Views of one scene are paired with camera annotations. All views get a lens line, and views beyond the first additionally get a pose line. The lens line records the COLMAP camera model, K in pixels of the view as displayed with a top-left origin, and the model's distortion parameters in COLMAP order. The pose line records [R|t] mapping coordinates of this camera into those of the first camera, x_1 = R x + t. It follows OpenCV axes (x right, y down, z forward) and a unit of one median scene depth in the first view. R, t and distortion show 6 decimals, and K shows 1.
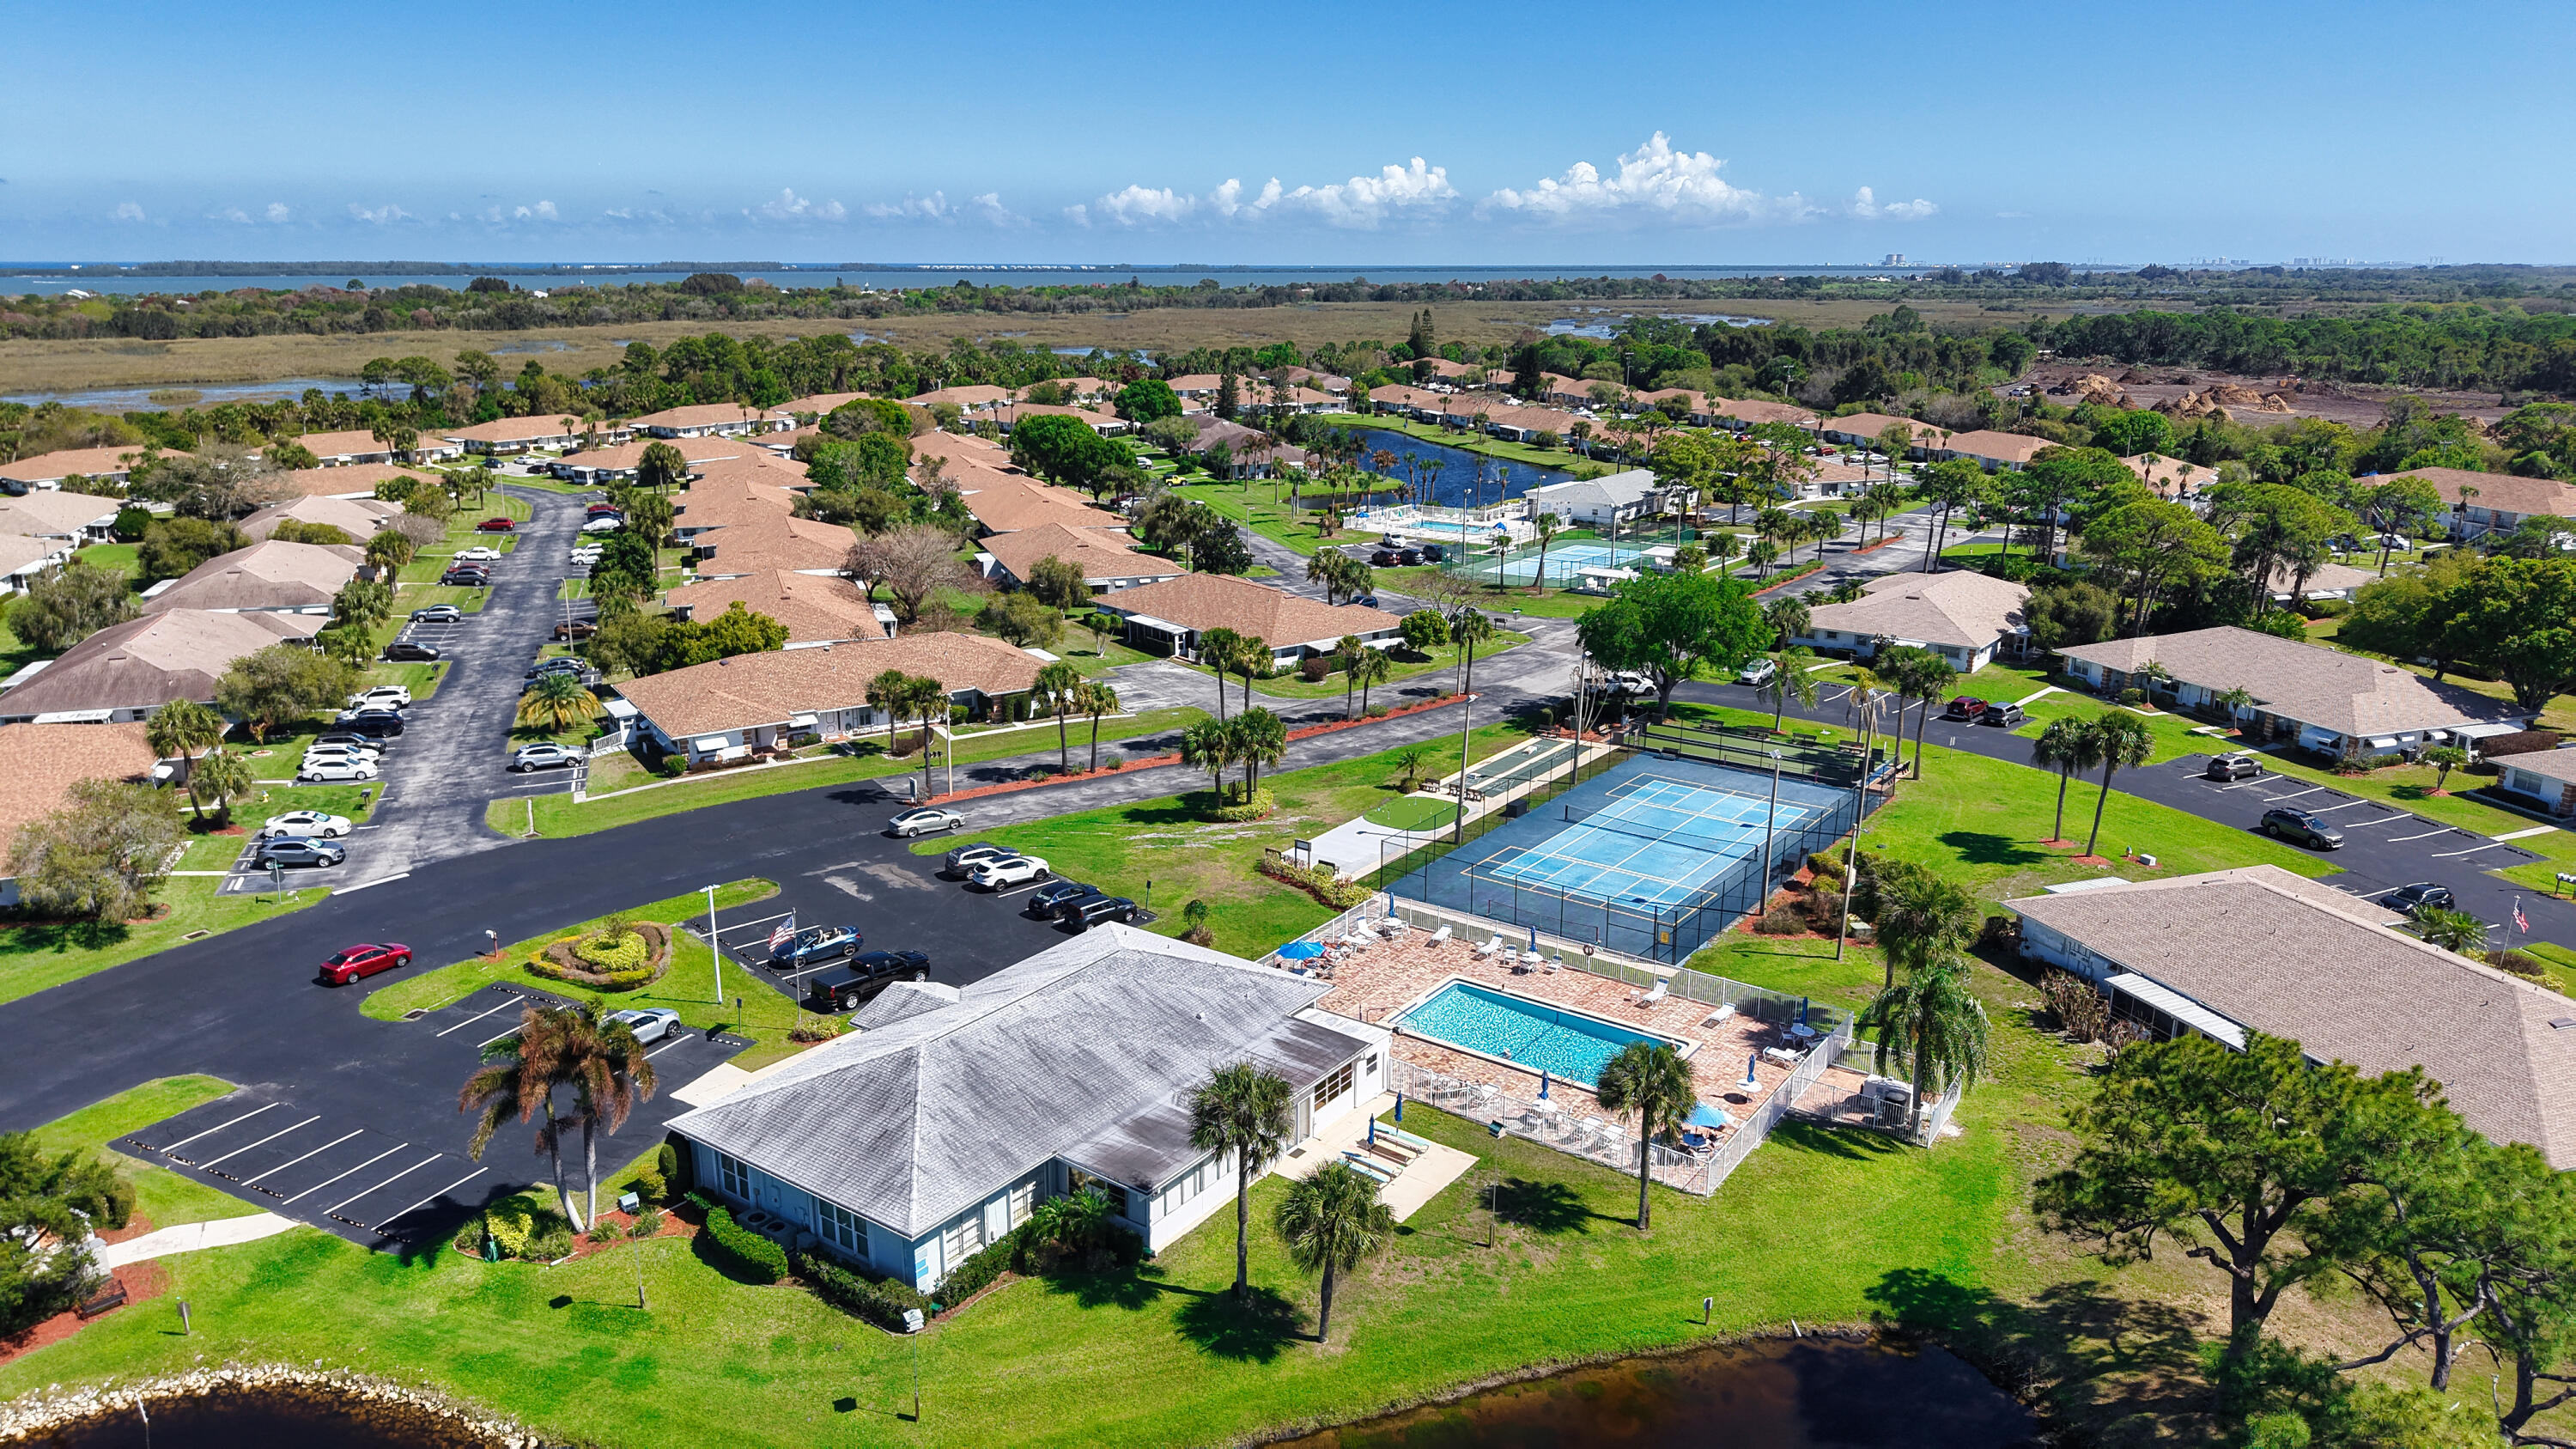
lens RADIAL K [[1719.6, 0, 1294.5], [0, 1719.6, 732.9], [0, 0, 1]] dist [0.037590, -0.043154]
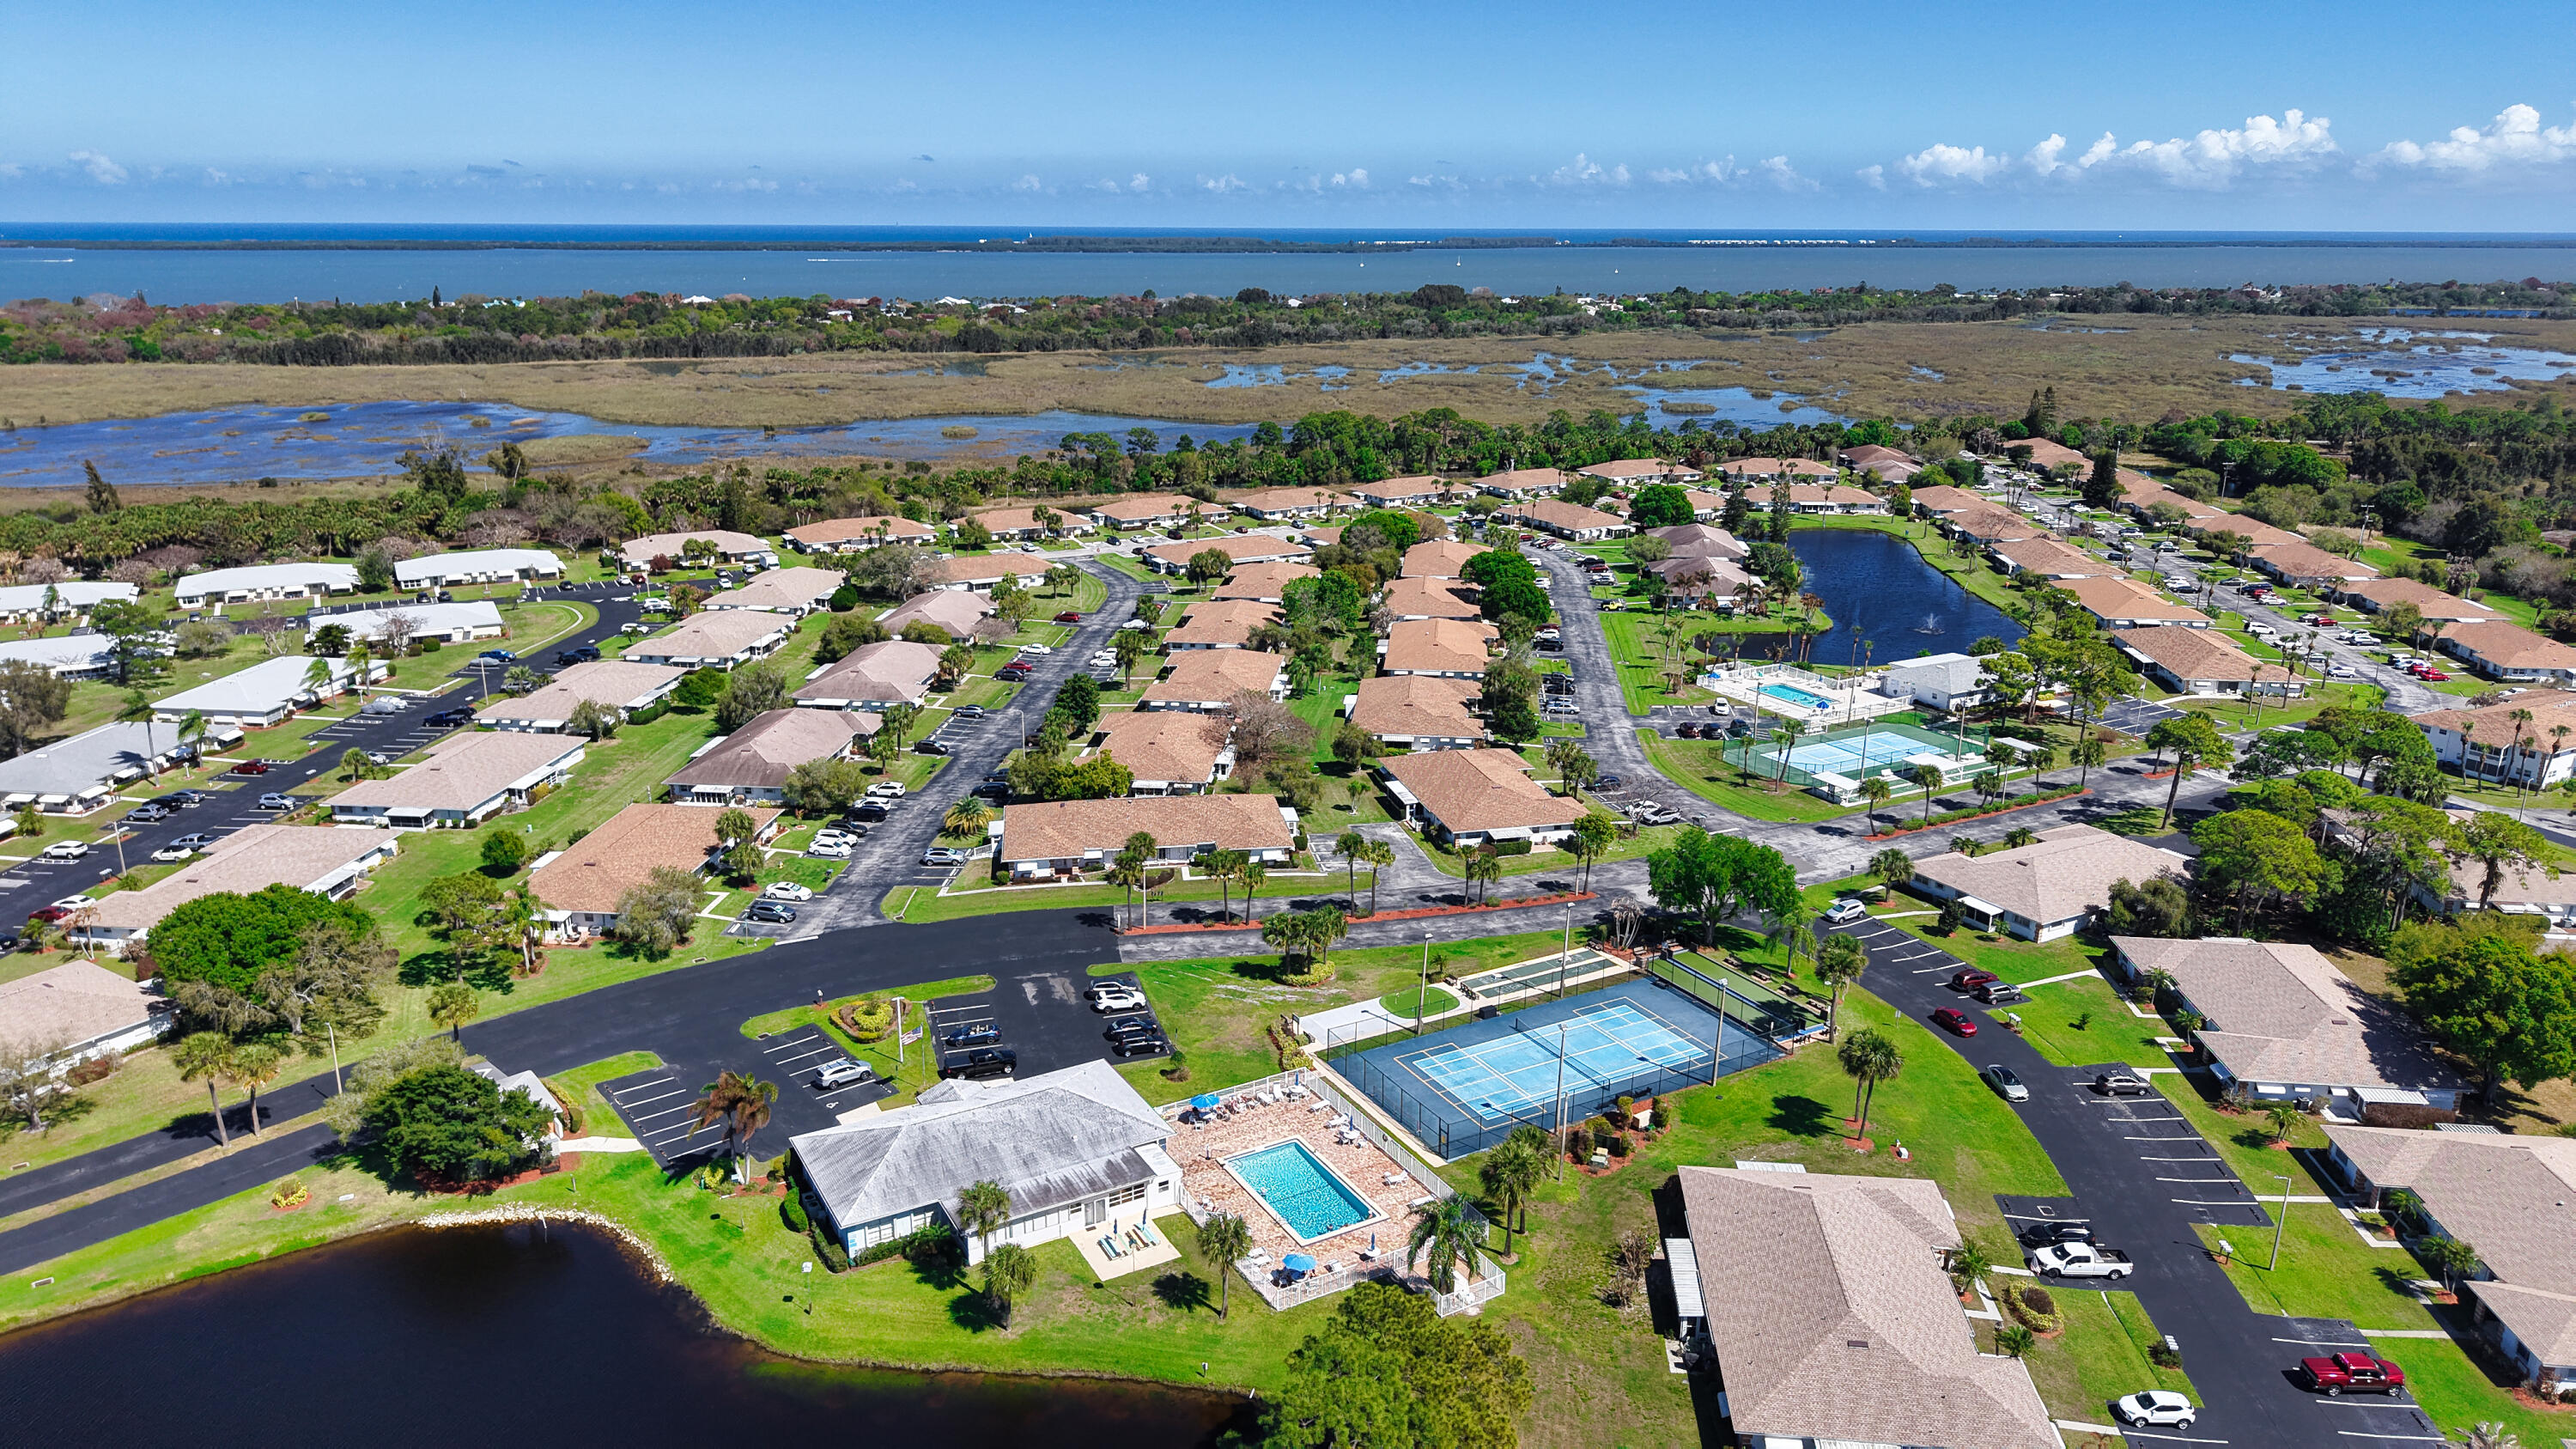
lens RADIAL K [[1719.6, 0, 1294.5], [0, 1719.6, 732.9], [0, 0, 1]] dist [0.037590, -0.043154]
pose [[0.908161, 0.121701, -0.400539, 0.506619], [-0.113361, 0.992554, 0.044552, -0.219162], [0.402979, 0.004945, 0.915196, -0.324591]]
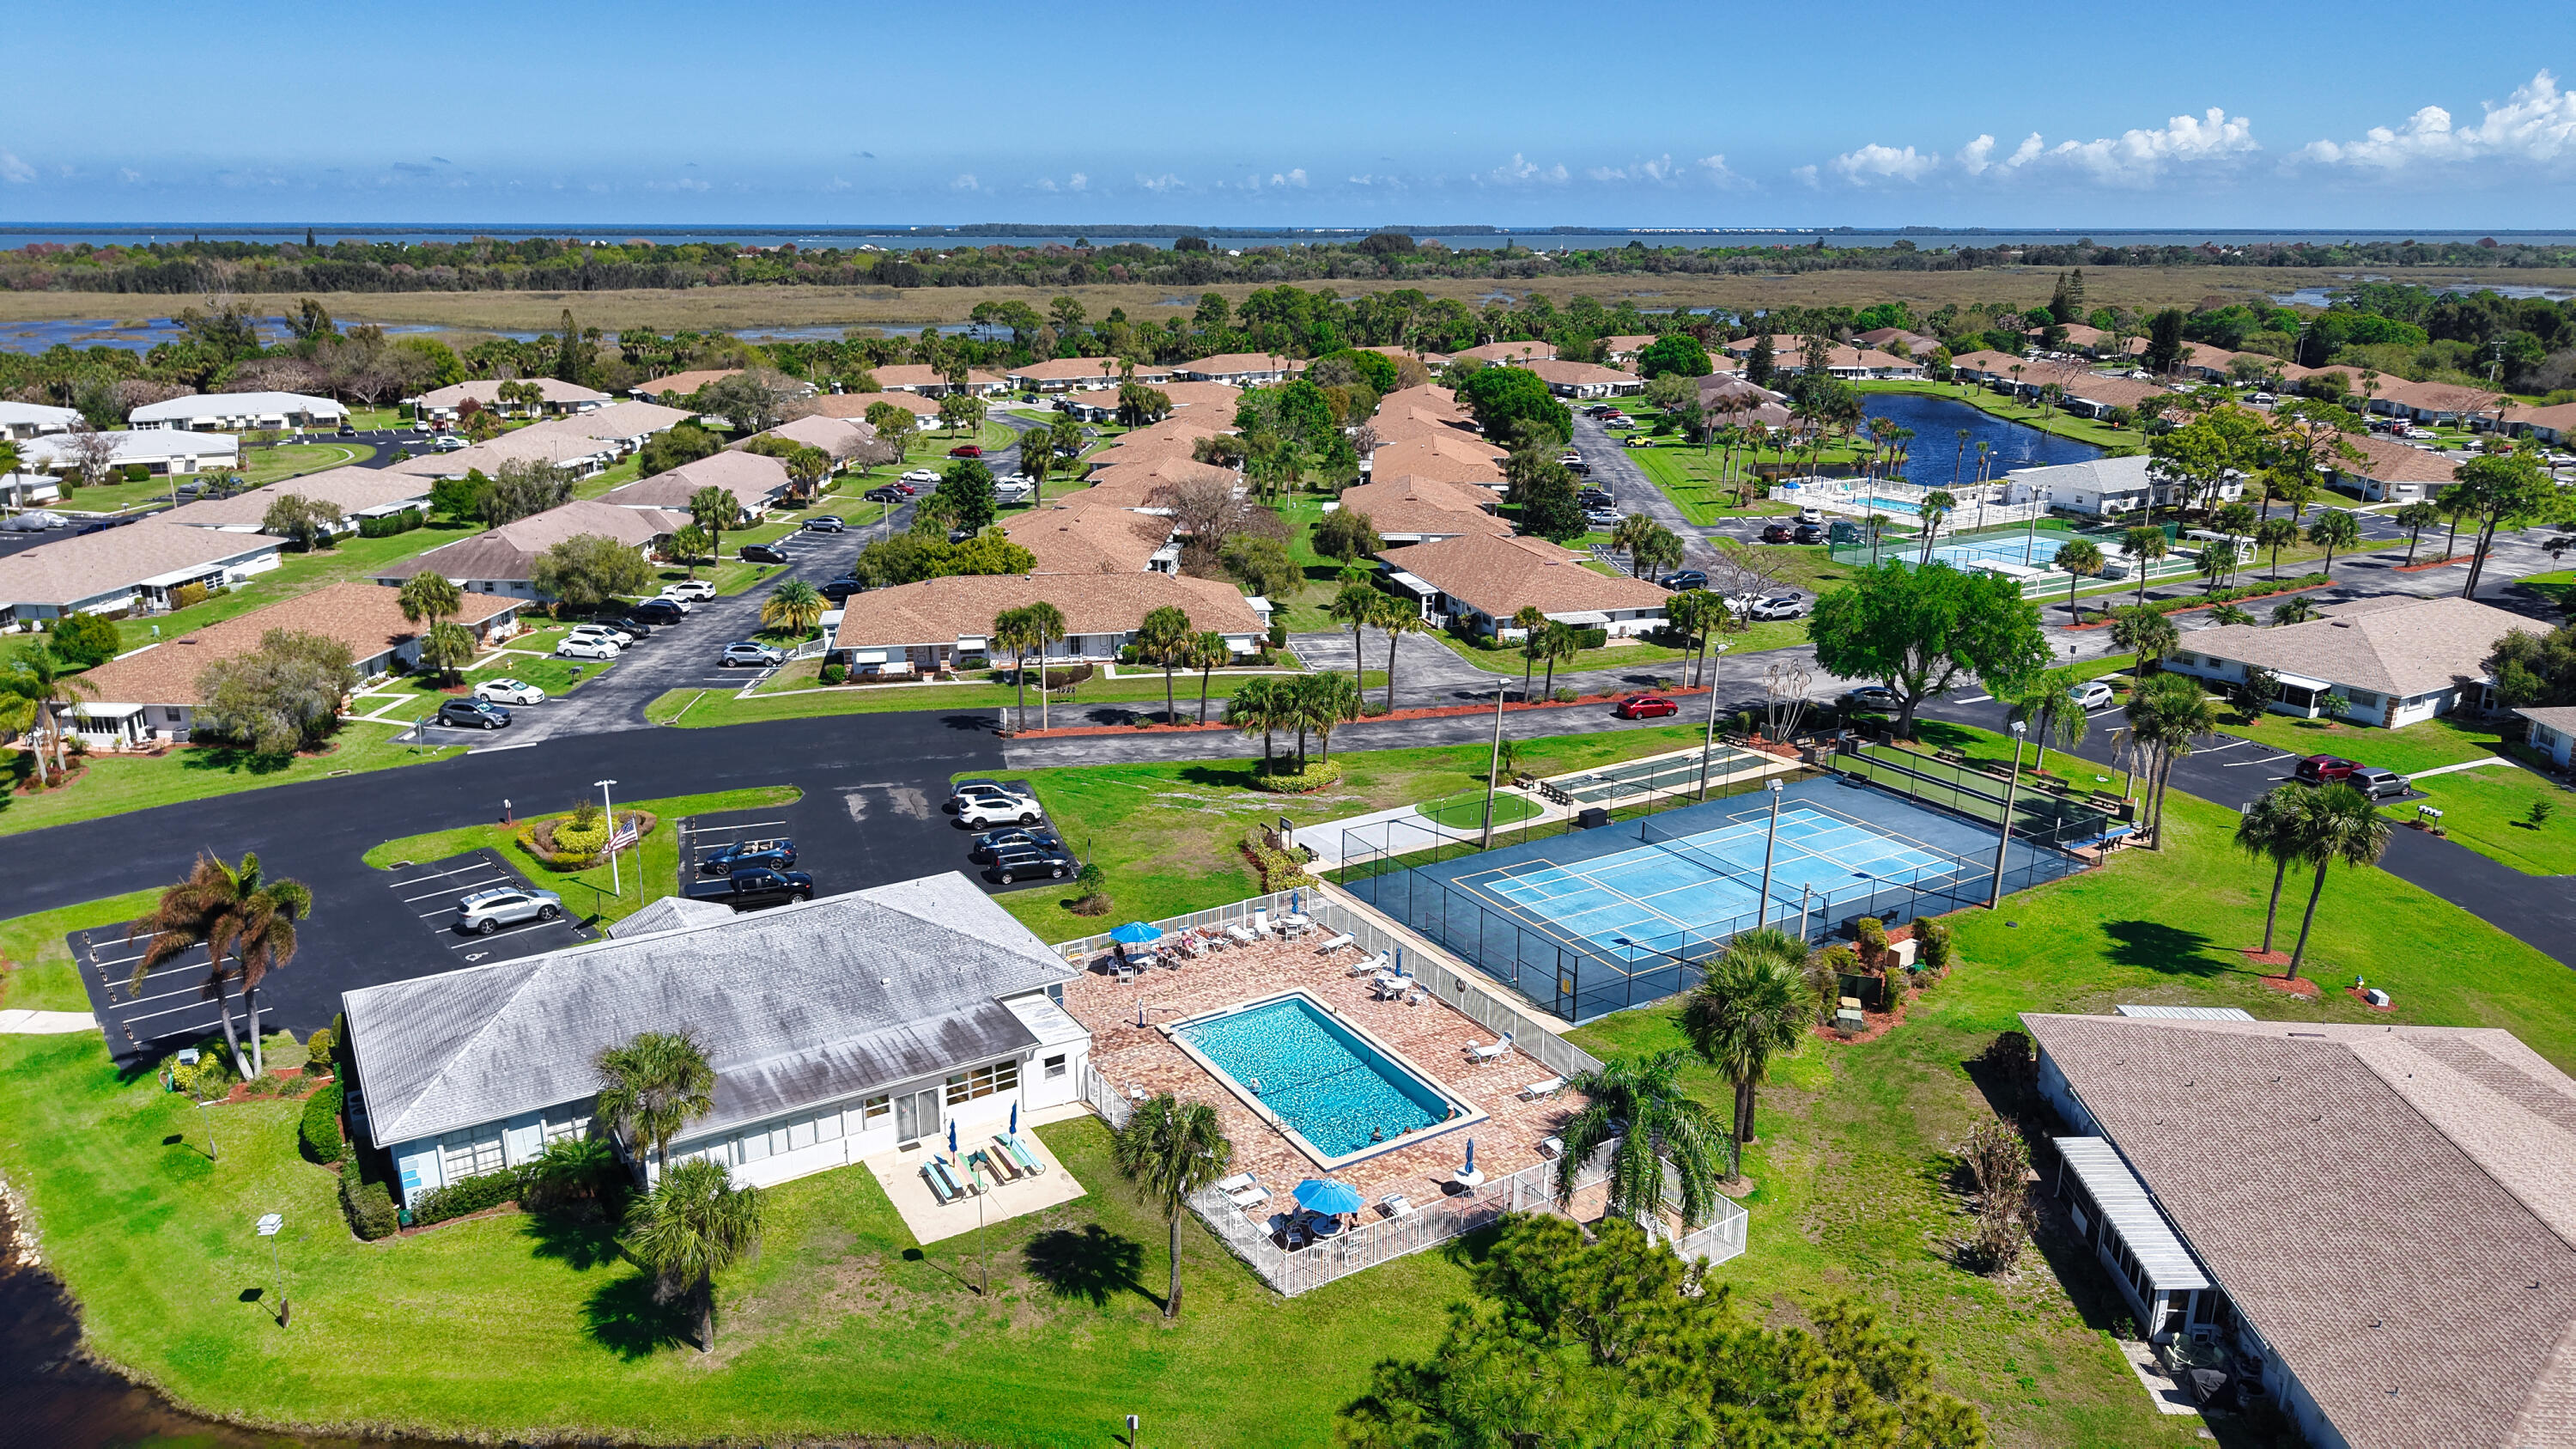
lens RADIAL K [[1719.6, 0, 1294.5], [0, 1719.6, 732.9], [0, 0, 1]] dist [0.037590, -0.043154]
pose [[0.922046, 0.111118, -0.370788, 0.300942], [-0.104011, 0.993804, 0.039179, -0.016327], [0.372844, 0.002441, 0.927891, 0.143619]]
